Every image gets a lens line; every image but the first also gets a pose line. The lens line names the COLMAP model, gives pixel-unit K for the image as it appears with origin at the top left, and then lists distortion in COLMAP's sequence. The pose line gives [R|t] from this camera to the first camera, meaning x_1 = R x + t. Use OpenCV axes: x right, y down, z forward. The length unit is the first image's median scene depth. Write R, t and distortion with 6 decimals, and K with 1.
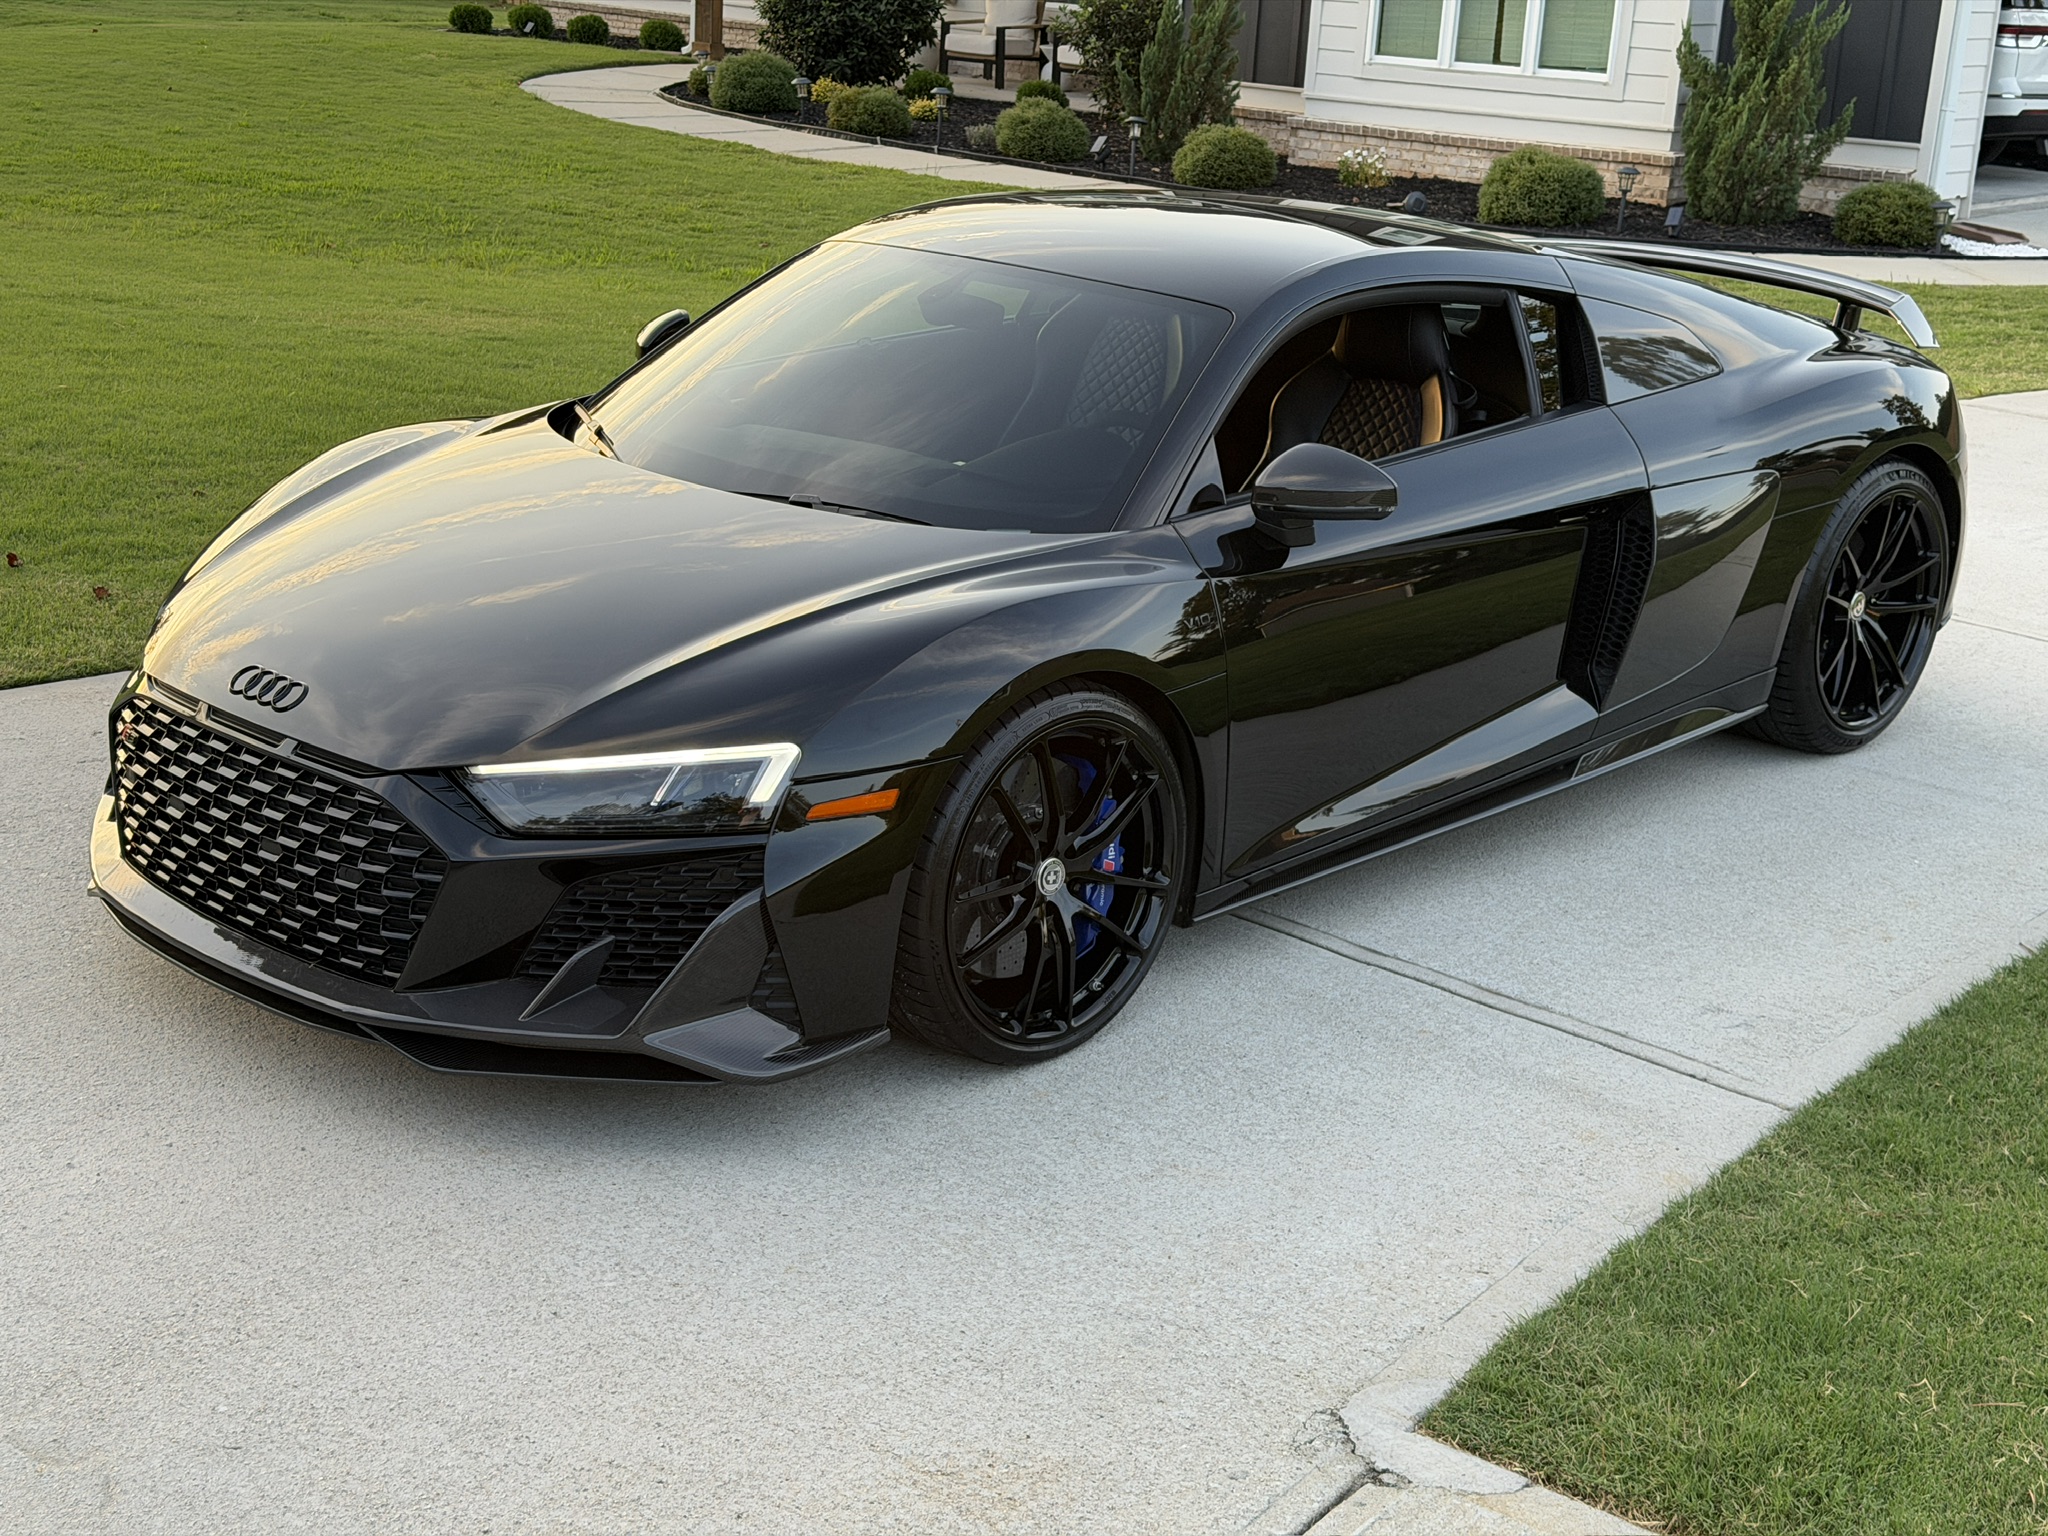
lens RADIAL K [[2807.3, 0, 1021.0], [0, 2807.3, 769.6], [0, 0, 1]] dist [0.092971, 0.000000]
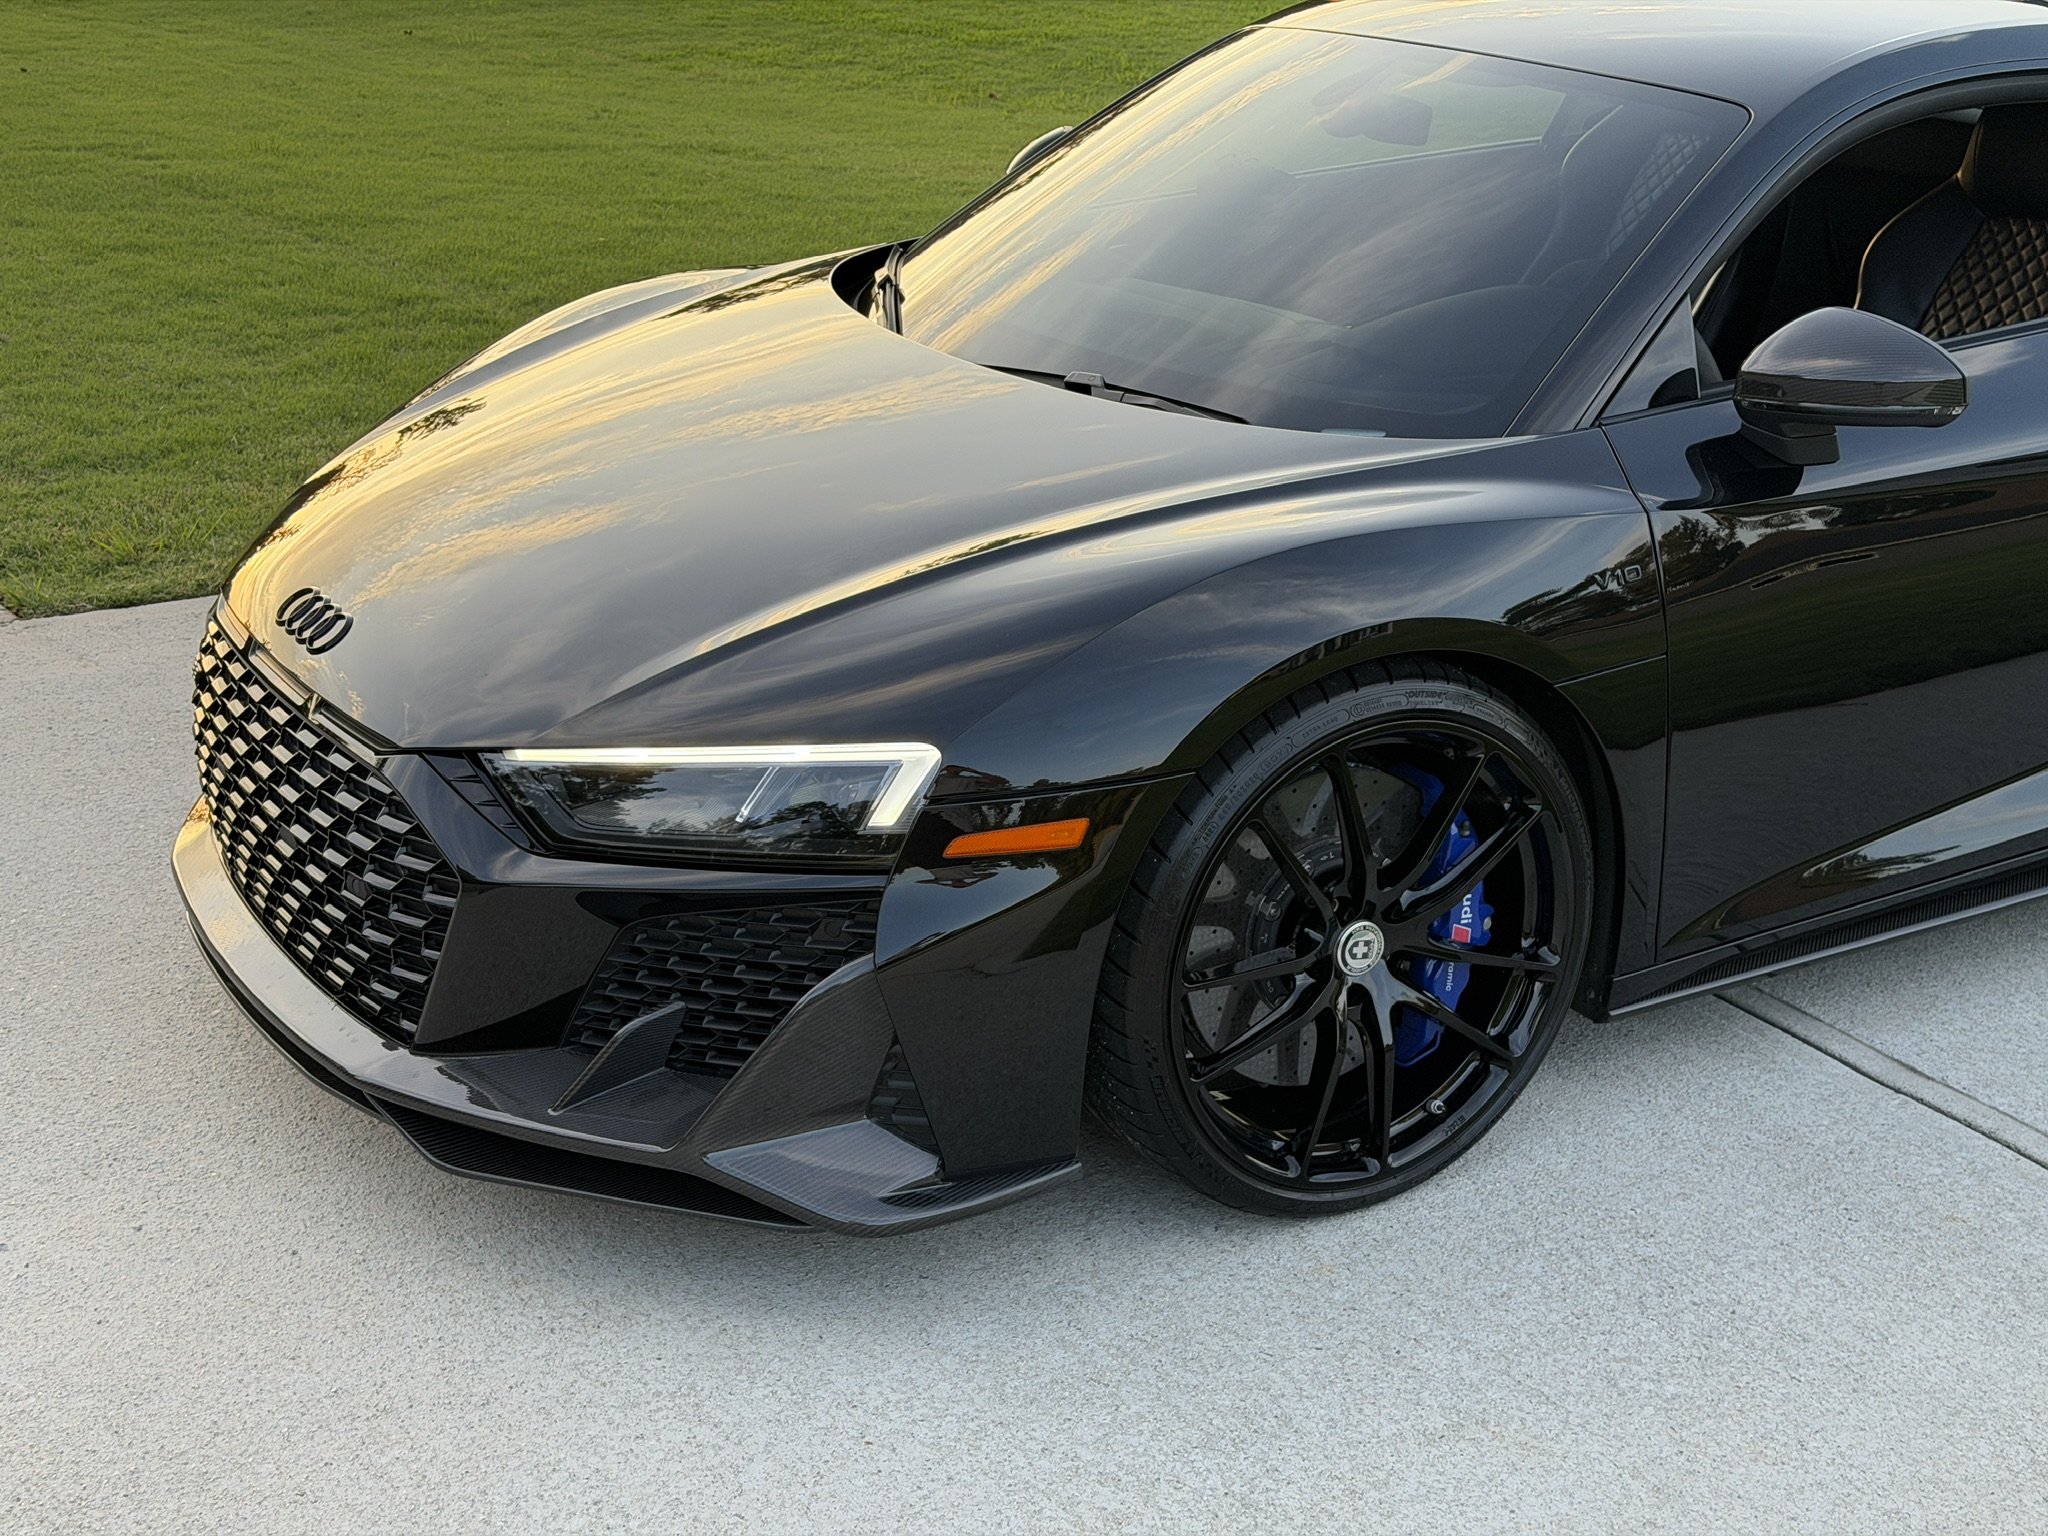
lens RADIAL K [[2807.3, 0, 1030.0], [0, 2807.3, 763.3], [0, 0, 1]] dist [0.092971, 0.000000]
pose [[0.960722, 0.058774, -0.271218, 0.116442], [-0.047207, 0.997683, 0.048983, -0.036041], [0.273468, -0.034256, 0.961271, 0.331868]]
